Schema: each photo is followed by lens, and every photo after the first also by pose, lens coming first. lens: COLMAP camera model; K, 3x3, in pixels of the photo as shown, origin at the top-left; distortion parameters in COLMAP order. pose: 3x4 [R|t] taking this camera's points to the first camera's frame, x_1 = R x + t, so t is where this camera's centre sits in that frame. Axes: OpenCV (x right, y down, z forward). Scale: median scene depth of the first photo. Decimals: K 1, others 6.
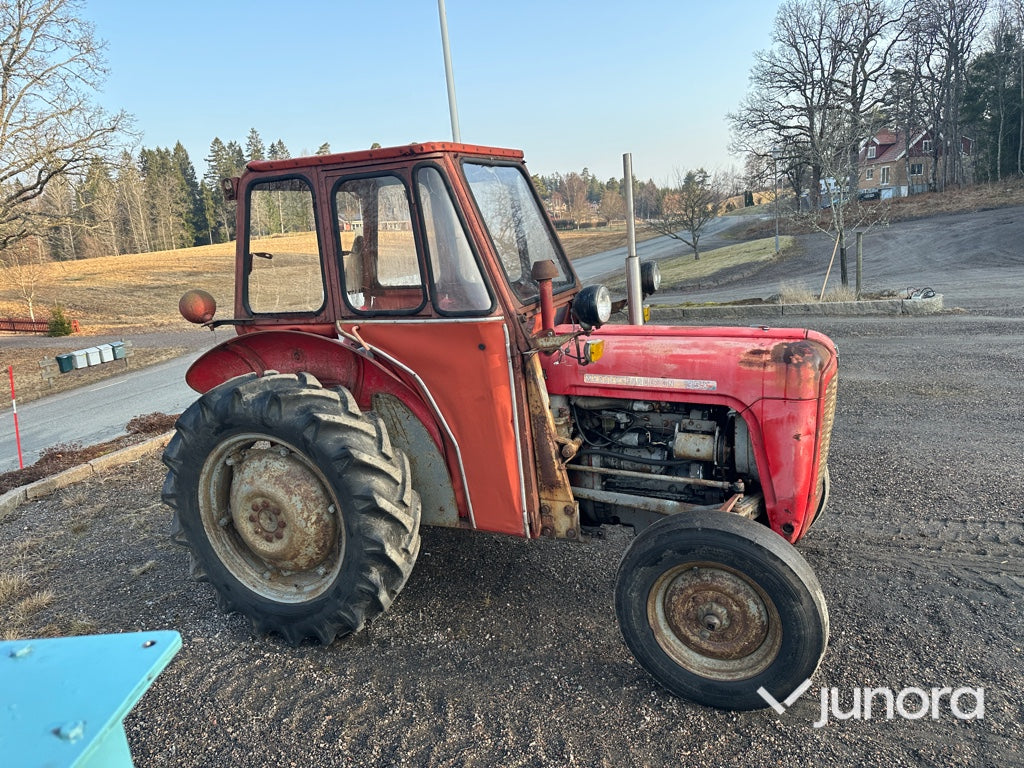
lens RADIAL K [[712.0, 0, 516.6], [0, 712.0, 390.1], [0, 0, 1]] dist [0.083510, -0.094304]
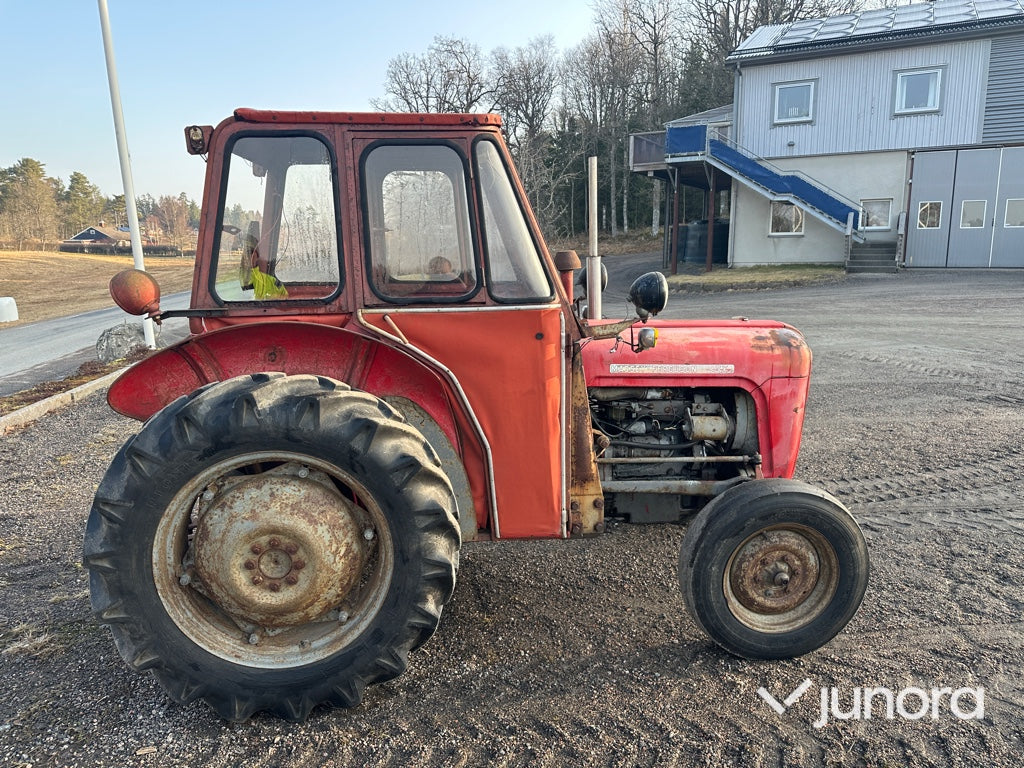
lens RADIAL K [[717.2, 0, 511.0], [0, 717.2, 390.2], [0, 0, 1]] dist [0.077506, -0.102067]
pose [[0.871170, -0.041178, 0.489252, -0.517880], [0.065445, 0.997324, -0.032591, 0.037030], [-0.486600, 0.060412, 0.871534, 0.183975]]
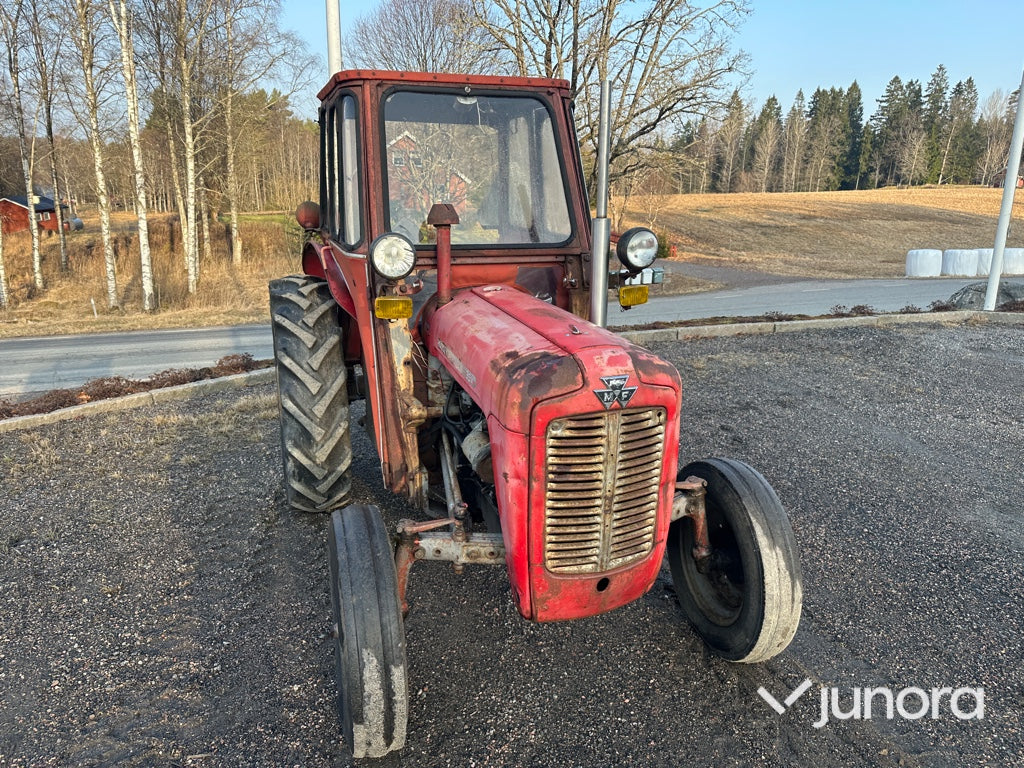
lens RADIAL K [[716.3, 0, 516.9], [0, 716.3, 393.1], [0, 0, 1]] dist [0.067399, -0.084784]
pose [[0.668367, 0.287180, -0.686159, 0.787356], [-0.234671, 0.956764, 0.171851, -0.131430], [0.705844, 0.046162, 0.706862, 0.431116]]
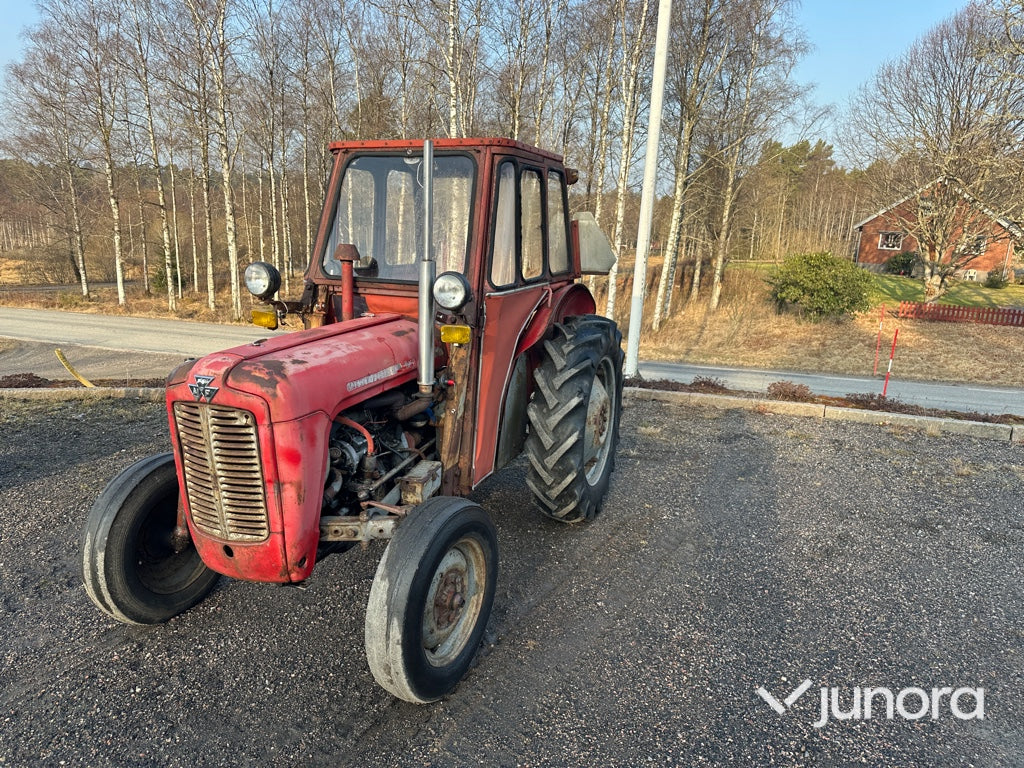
lens RADIAL K [[717.2, 0, 511.0], [0, 717.2, 390.2], [0, 0, 1]] dist [0.077506, -0.102067]
pose [[0.027944, 0.302031, -0.952888, 1.182435], [-0.262522, 0.922017, 0.284547, -0.358410], [0.964521, 0.242202, 0.105055, 1.176996]]
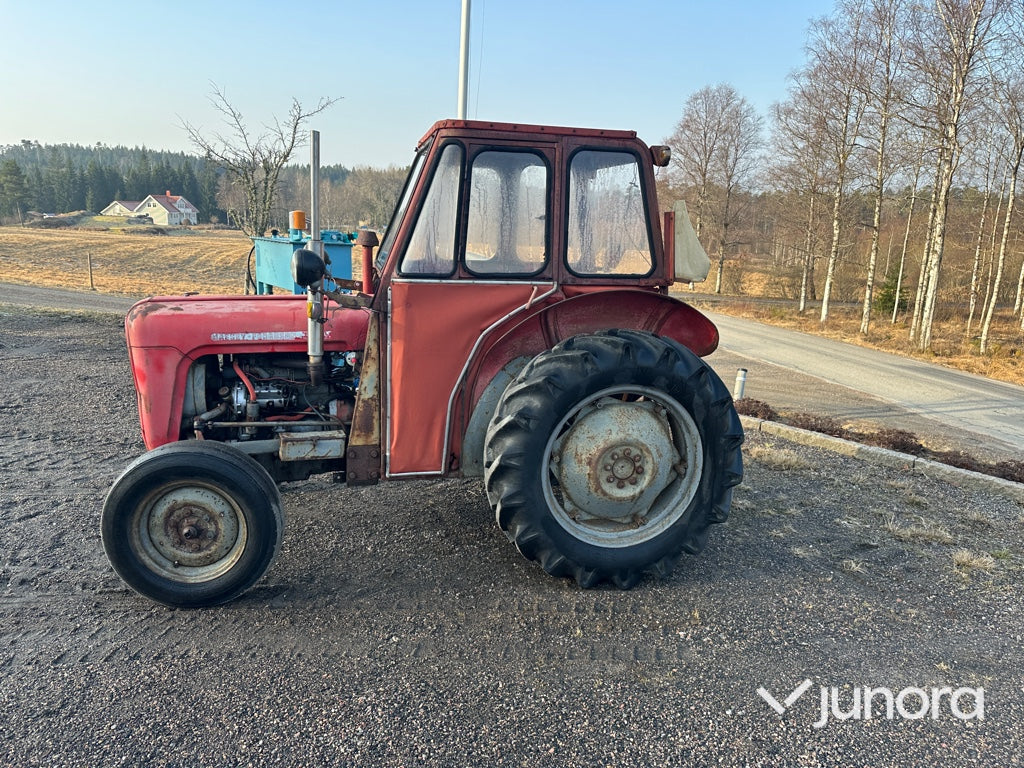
lens RADIAL K [[719.2, 0, 506.7], [0, 719.2, 384.5], [0, 0, 1]] dist [0.057611, -0.070038]
pose [[-0.834307, 0.168604, -0.524886, 0.545735], [-0.097648, 0.891838, 0.441689, -0.526728], [0.542584, 0.419758, -0.727603, 2.165255]]
